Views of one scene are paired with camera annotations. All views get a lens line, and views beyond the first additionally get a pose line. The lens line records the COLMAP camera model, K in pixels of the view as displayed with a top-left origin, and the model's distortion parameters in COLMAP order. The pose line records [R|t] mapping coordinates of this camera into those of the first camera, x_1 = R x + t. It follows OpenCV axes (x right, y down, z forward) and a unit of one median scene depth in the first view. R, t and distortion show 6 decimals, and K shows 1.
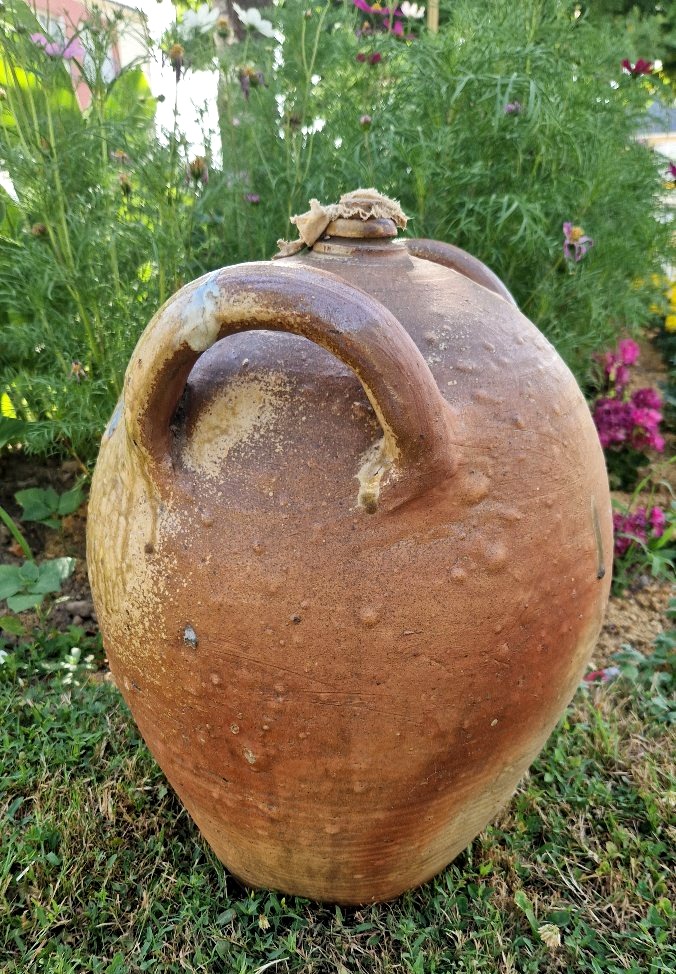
lens RADIAL K [[768.2, 0, 344.8], [0, 768.2, 608.0], [0, 0, 1]] dist [0.046274, -0.039796]
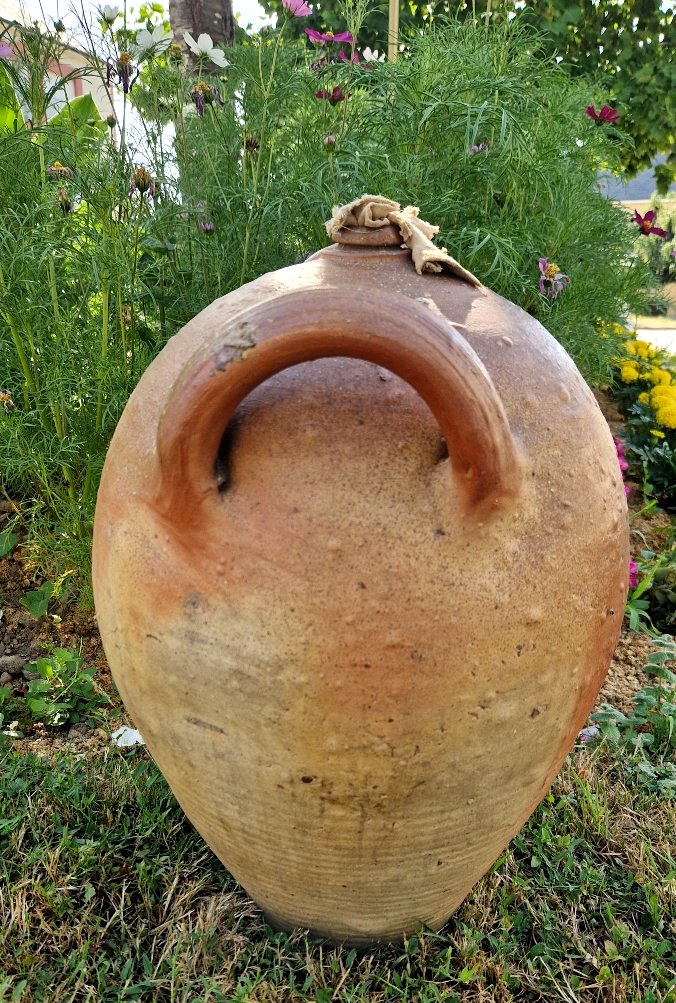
lens RADIAL K [[756.1, 0, 355.0], [0, 756.1, 613.8], [0, 0, 1]] dist [0.064057, -0.059673]
pose [[0.997745, 0.002848, 0.067058, -0.002684], [0.000125, 0.999019, -0.044284, -0.022264], [-0.067118, 0.044193, 0.996766, 0.103462]]
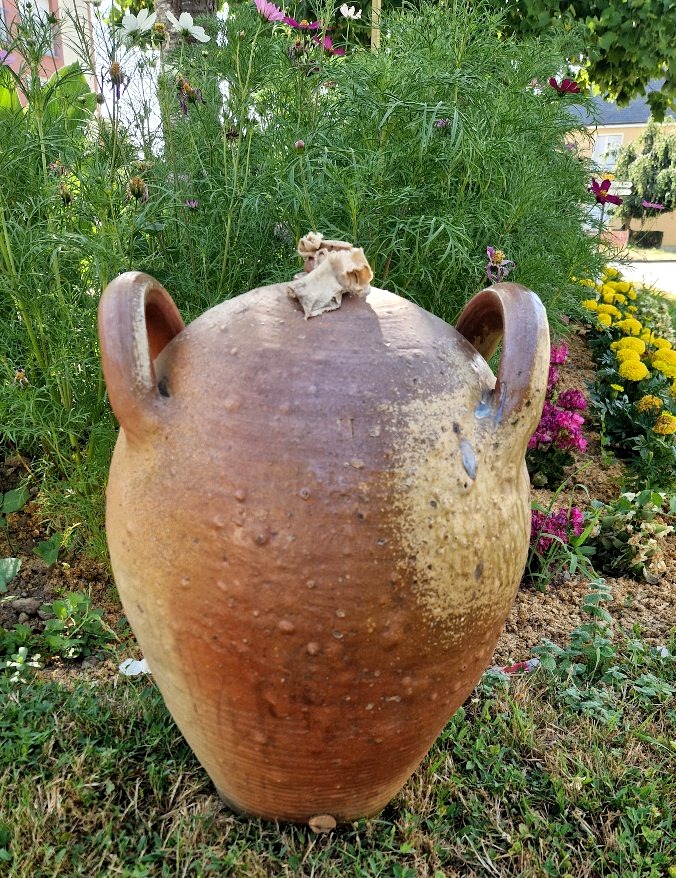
lens RADIAL K [[756.6, 0, 344.2], [0, 756.6, 602.3], [0, 0, 1]] dist [0.067569, -0.057422]
pose [[0.997827, -0.004981, 0.065701, 0.014011], [0.003641, 0.999783, 0.020506, -0.028203], [-0.065789, -0.020222, 0.997629, -0.048047]]
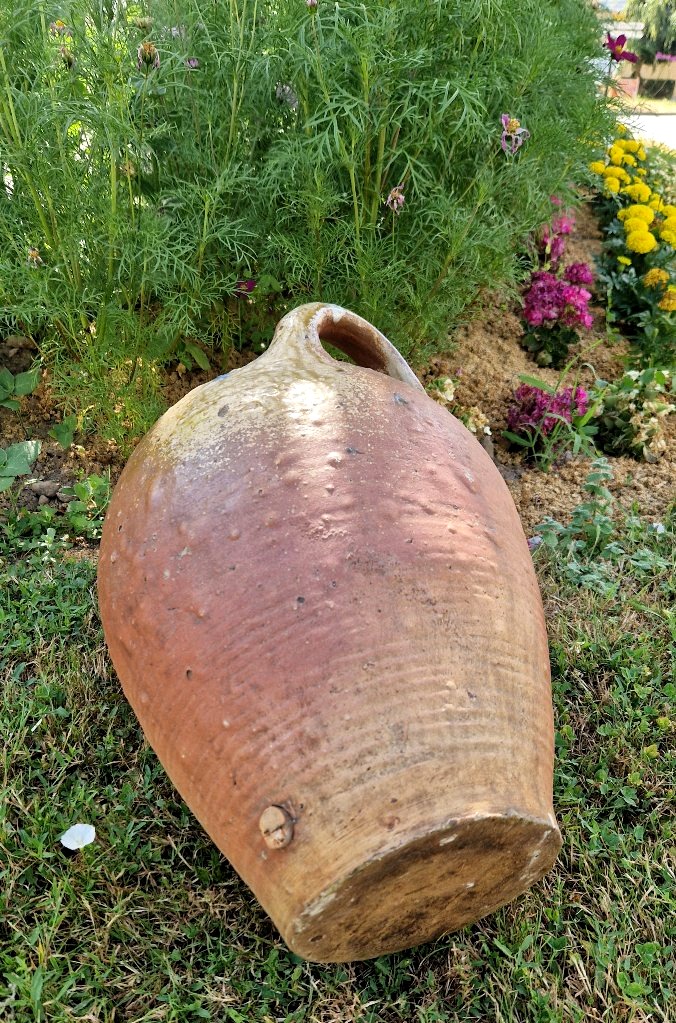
lens RADIAL K [[765.9, 0, 344.9], [0, 765.9, 591.4], [0, 0, 1]] dist [0.043806, -0.038352]
pose [[0.996712, -0.022852, 0.077732, -0.024618], [0.010521, 0.987782, 0.155485, -0.024043], [-0.080336, -0.154156, 0.984775, -0.109001]]
